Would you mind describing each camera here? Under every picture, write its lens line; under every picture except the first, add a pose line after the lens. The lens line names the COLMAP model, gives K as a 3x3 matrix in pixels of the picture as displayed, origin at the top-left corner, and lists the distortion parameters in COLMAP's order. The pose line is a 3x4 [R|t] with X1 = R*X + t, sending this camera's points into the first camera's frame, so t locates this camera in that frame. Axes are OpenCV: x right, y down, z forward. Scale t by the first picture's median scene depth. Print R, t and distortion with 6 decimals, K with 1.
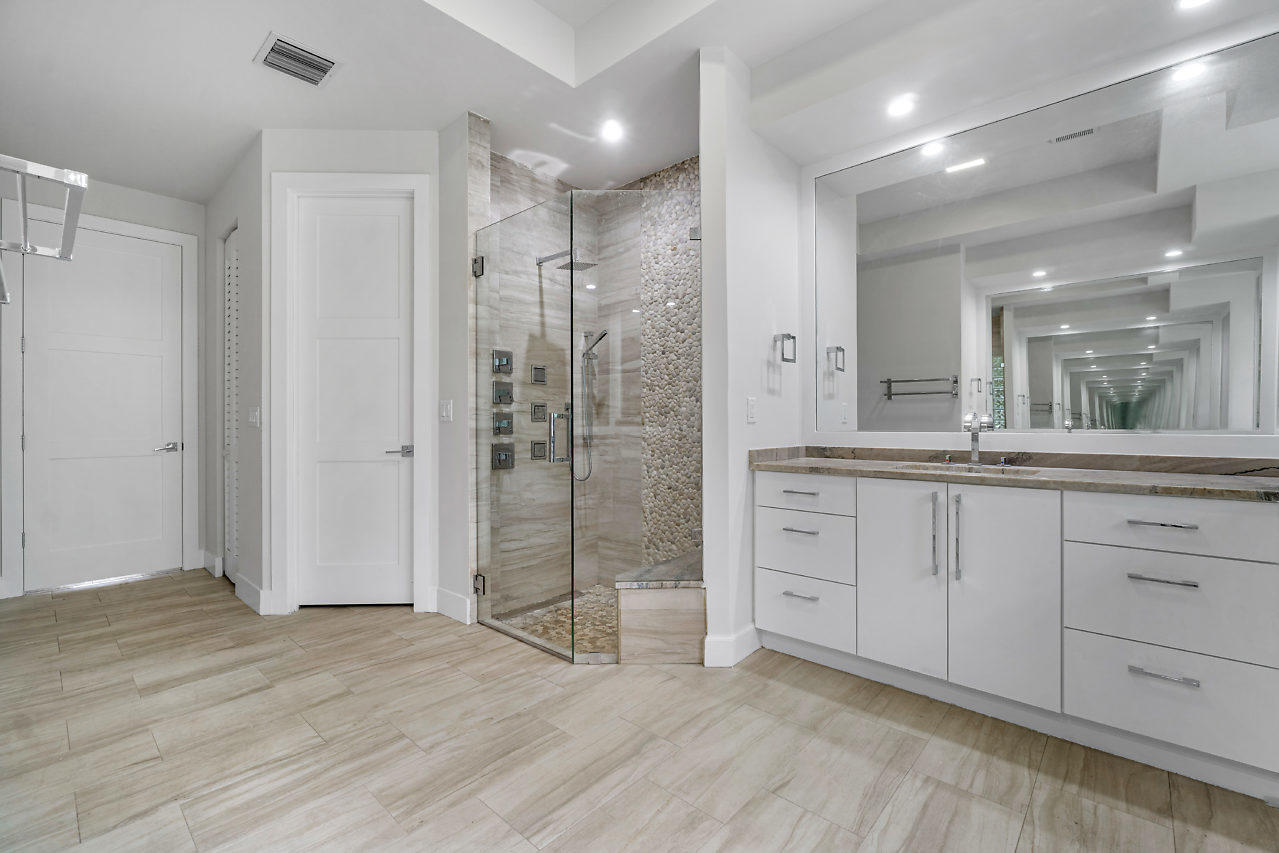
lens RADIAL K [[552.1, 0, 633.1], [0, 552.1, 424.1], [0, 0, 1]] dist [0.002863, 0.000528]
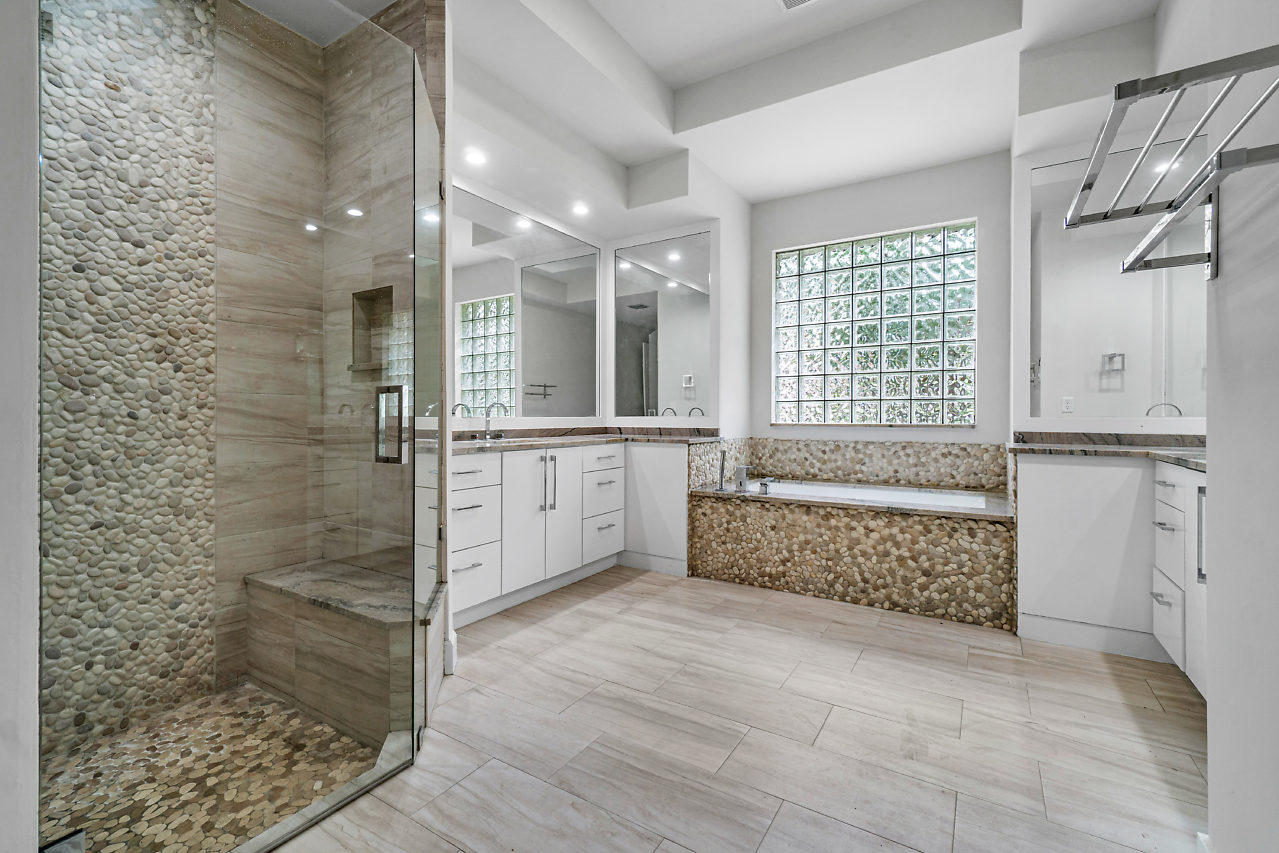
lens RADIAL K [[552.1, 0, 631.8], [0, 552.1, 418.5], [0, 0, 1]] dist [0.002863, 0.000528]
pose [[-0.167622, -0.004774, 0.985840, -0.776860], [-0.001398, 0.999988, 0.004605, 0.011778], [-0.985850, -0.000606, -0.167626, 0.818545]]
